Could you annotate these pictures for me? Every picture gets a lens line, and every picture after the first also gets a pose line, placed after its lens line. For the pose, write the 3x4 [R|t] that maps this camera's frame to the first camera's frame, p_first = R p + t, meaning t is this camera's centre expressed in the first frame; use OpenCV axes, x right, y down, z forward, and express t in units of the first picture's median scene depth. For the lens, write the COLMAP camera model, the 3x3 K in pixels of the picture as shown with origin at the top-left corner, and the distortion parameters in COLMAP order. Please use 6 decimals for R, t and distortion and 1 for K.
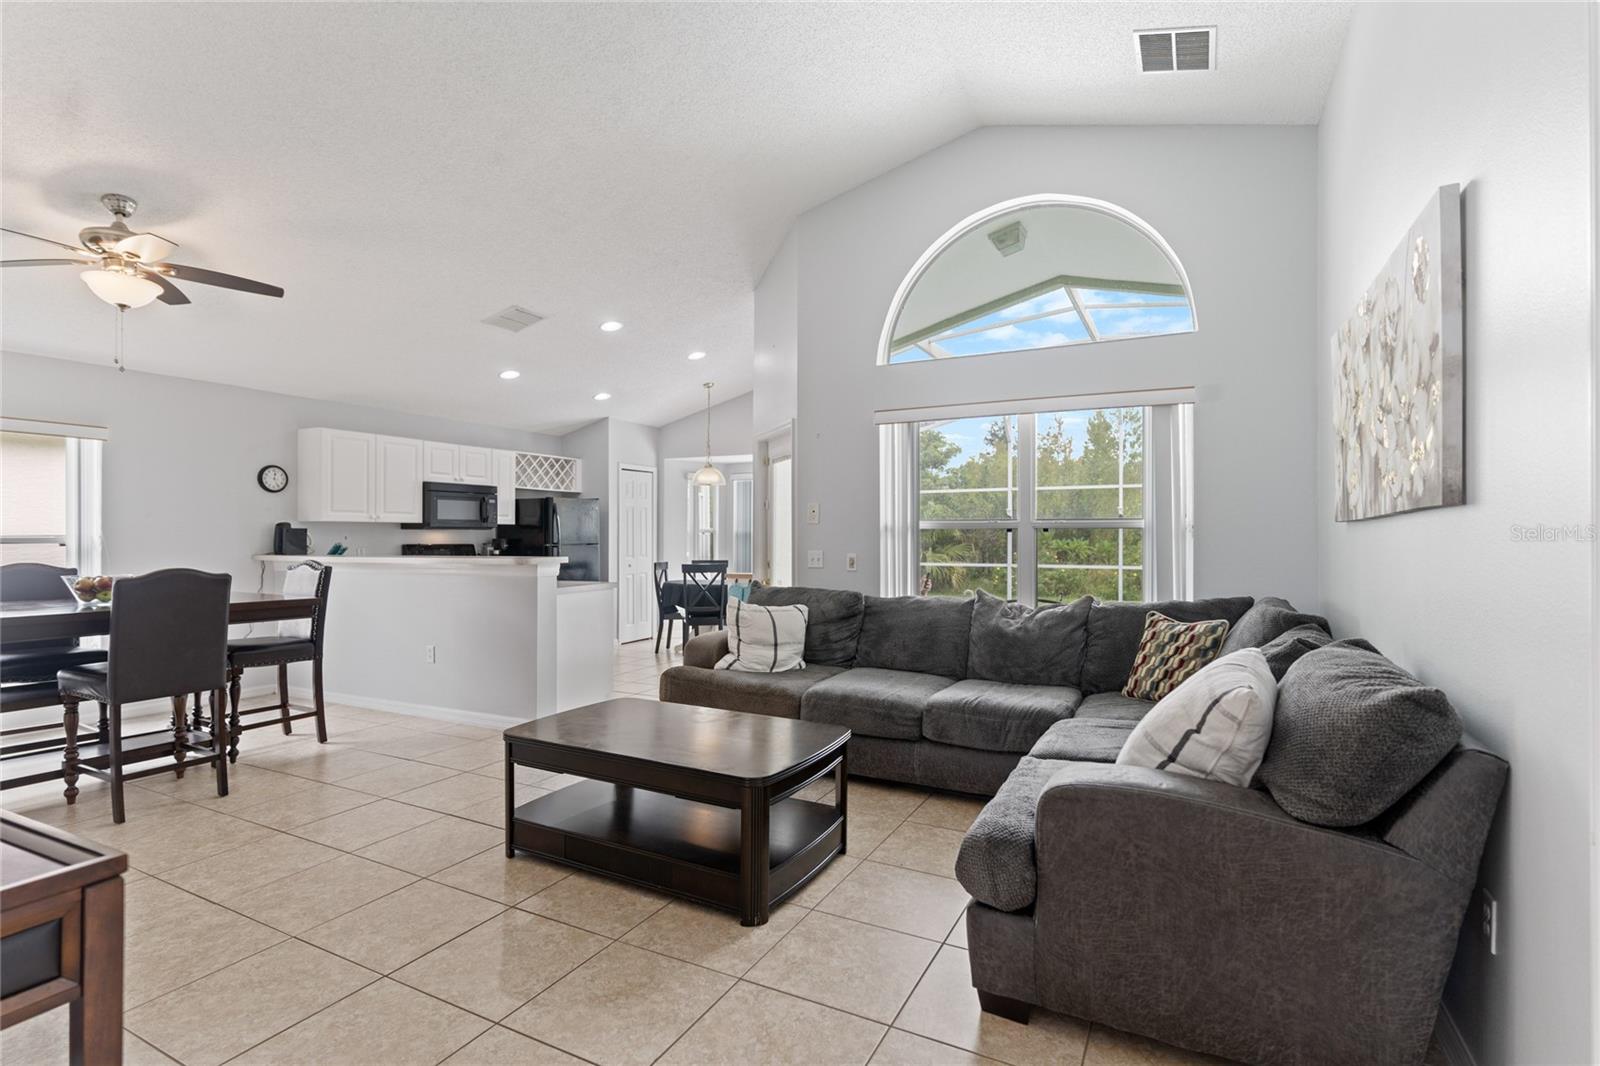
lens RADIAL K [[760.7, 0, 803.3], [0, 760.7, 535.6], [0, 0, 1]] dist [-0.000372, 0.000284]
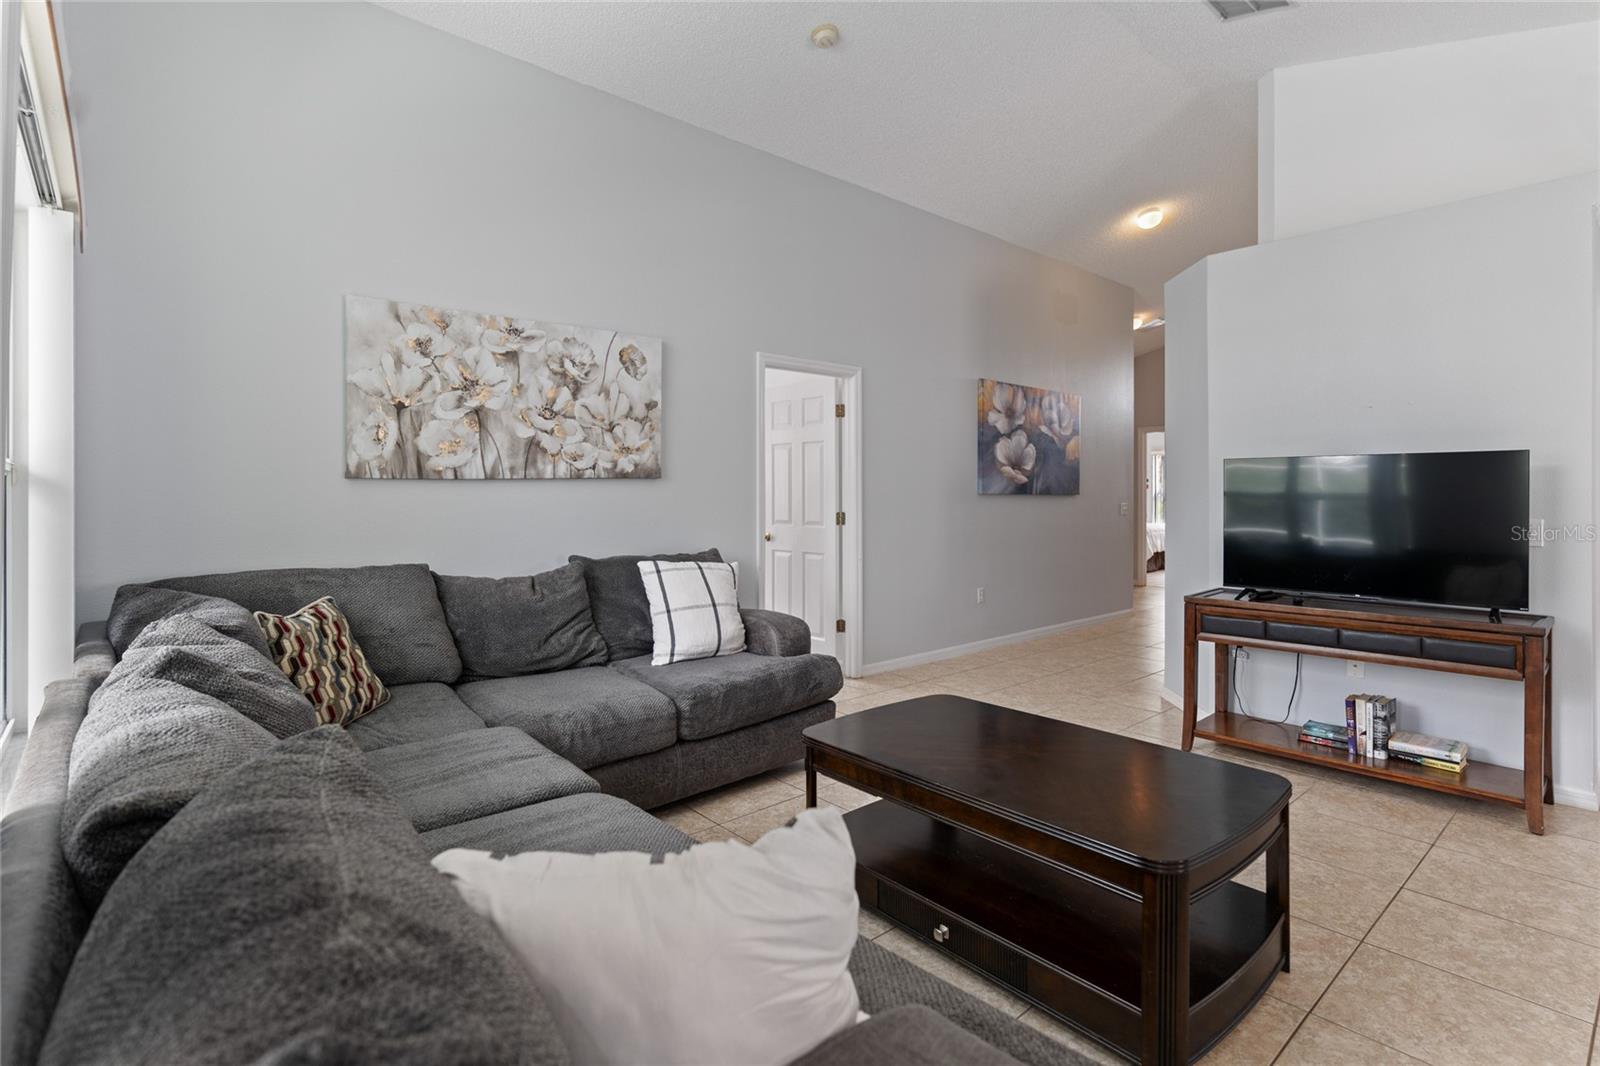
lens RADIAL K [[767.8, 0, 800.8], [0, 767.8, 494.0], [0, 0, 1]] dist [0.002960, 0.001165]
pose [[-0.930086, -0.000283, 0.367341, -0.119547], [0.000594, 0.999997, 0.002275, 0.000212], [-0.367340, 0.002334, -0.930084, 0.884422]]
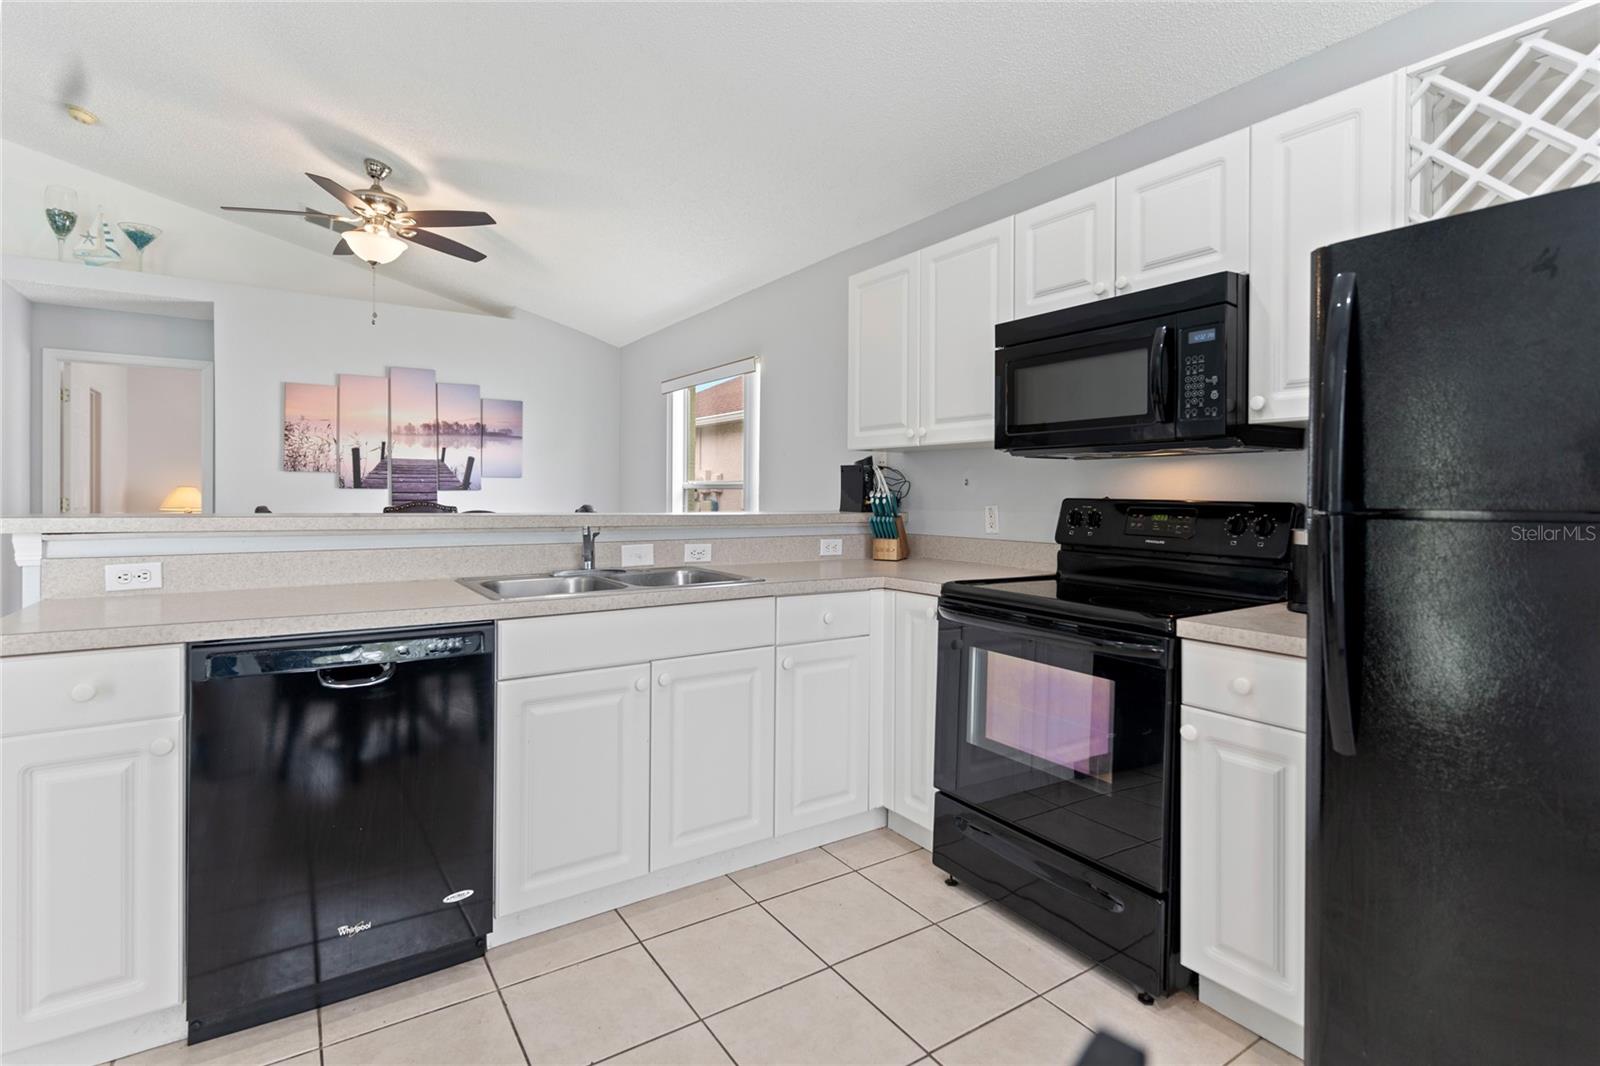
lens RADIAL K [[767.8, 0, 800.8], [0, 767.8, 494.0], [0, 0, 1]] dist [0.002960, 0.001165]
pose [[-0.481838, -0.000182, -0.876260, -0.142507], [-0.006152, 0.999976, 0.003176, 0.010400], [0.876239, 0.006921, -0.481828, 1.239747]]
